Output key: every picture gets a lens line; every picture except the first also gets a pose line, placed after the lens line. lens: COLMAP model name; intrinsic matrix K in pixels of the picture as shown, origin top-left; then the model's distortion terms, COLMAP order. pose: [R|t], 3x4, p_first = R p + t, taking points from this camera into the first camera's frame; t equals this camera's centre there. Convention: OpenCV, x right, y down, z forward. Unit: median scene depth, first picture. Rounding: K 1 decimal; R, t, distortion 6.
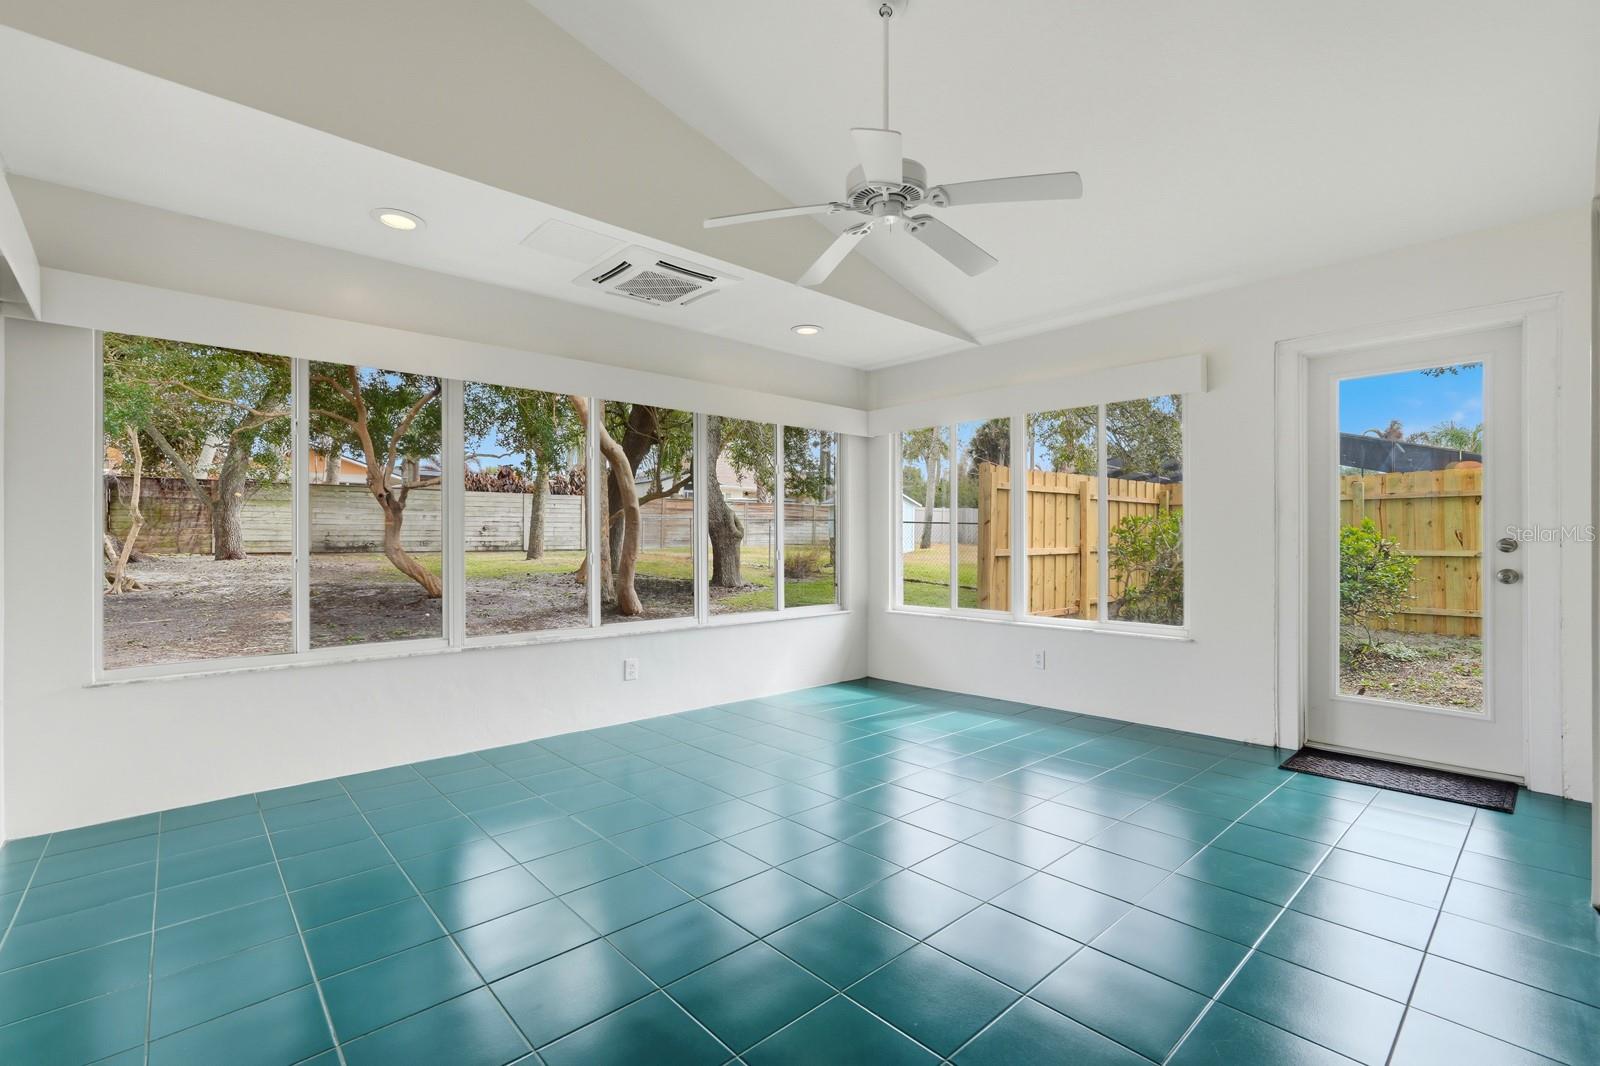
lens RADIAL K [[703.6, 0, 803.9], [0, 703.6, 539.1], [0, 0, 1]] dist [-0.016835, -0.000152]
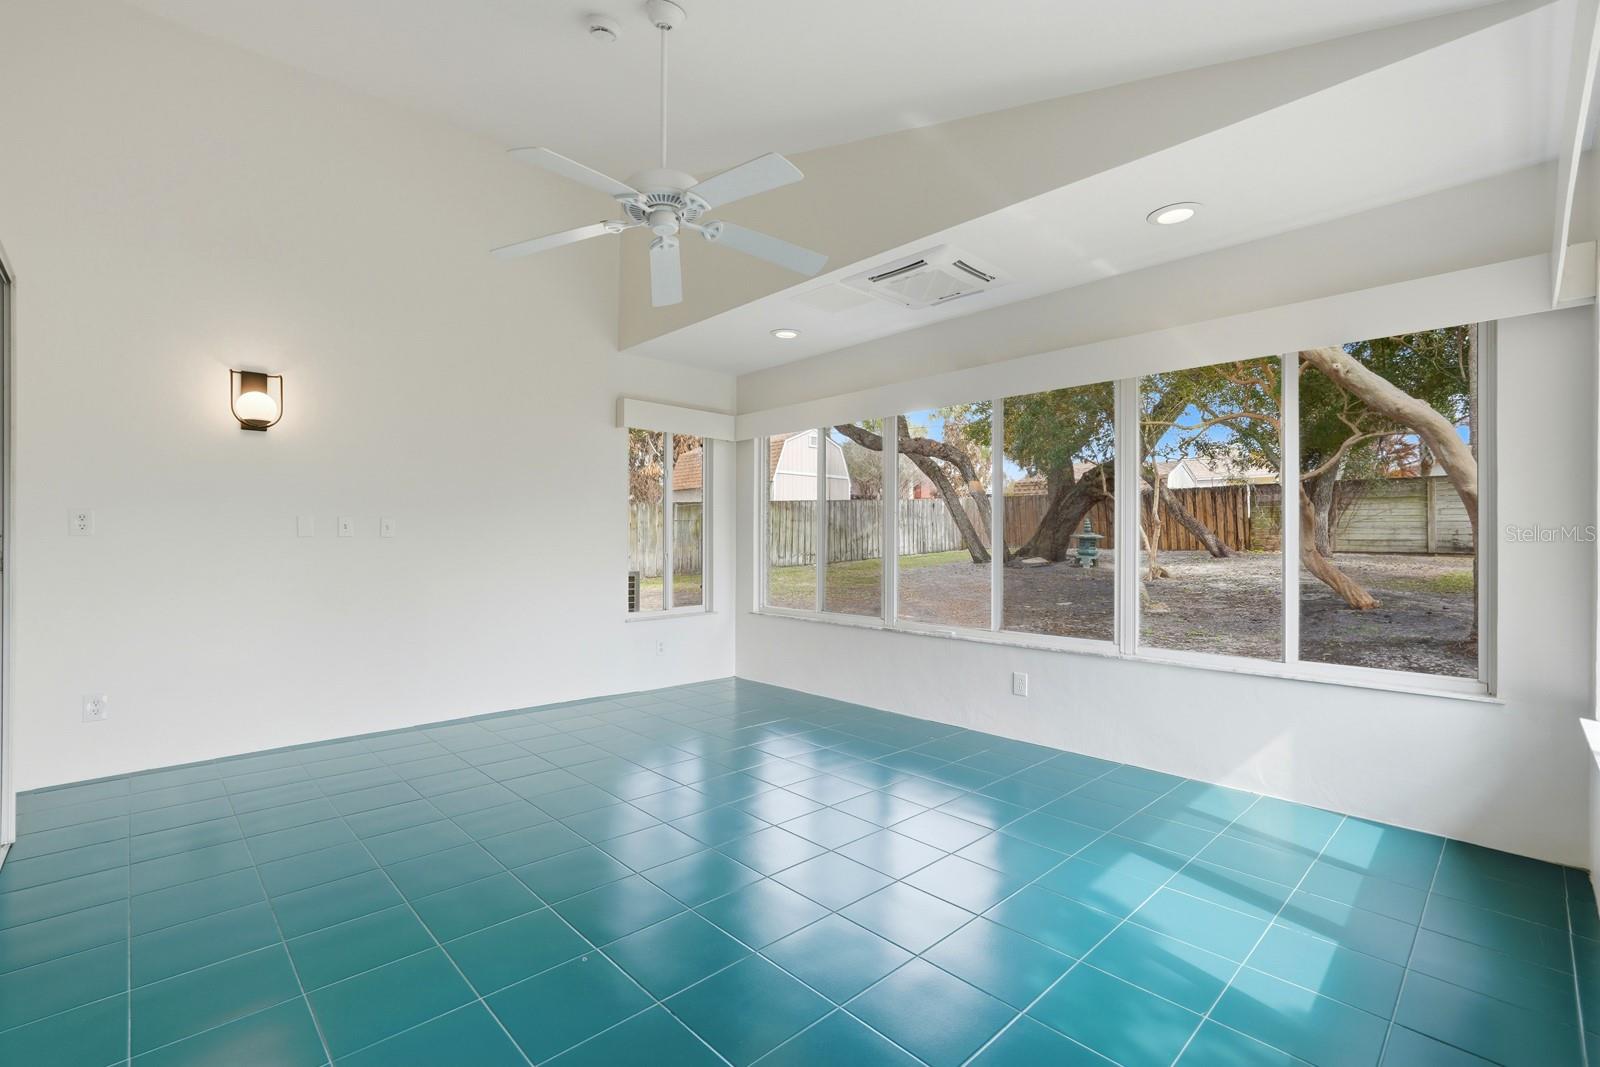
lens RADIAL K [[703.6, 0, 803.9], [0, 703.6, 539.6], [0, 0, 1]] dist [-0.016835, -0.000152]
pose [[0.013461, 0.001381, -0.999908, 0.569332], [0.003005, 0.999994, 0.001422, -0.005357], [0.999905, -0.003024, 0.013457, 0.595653]]
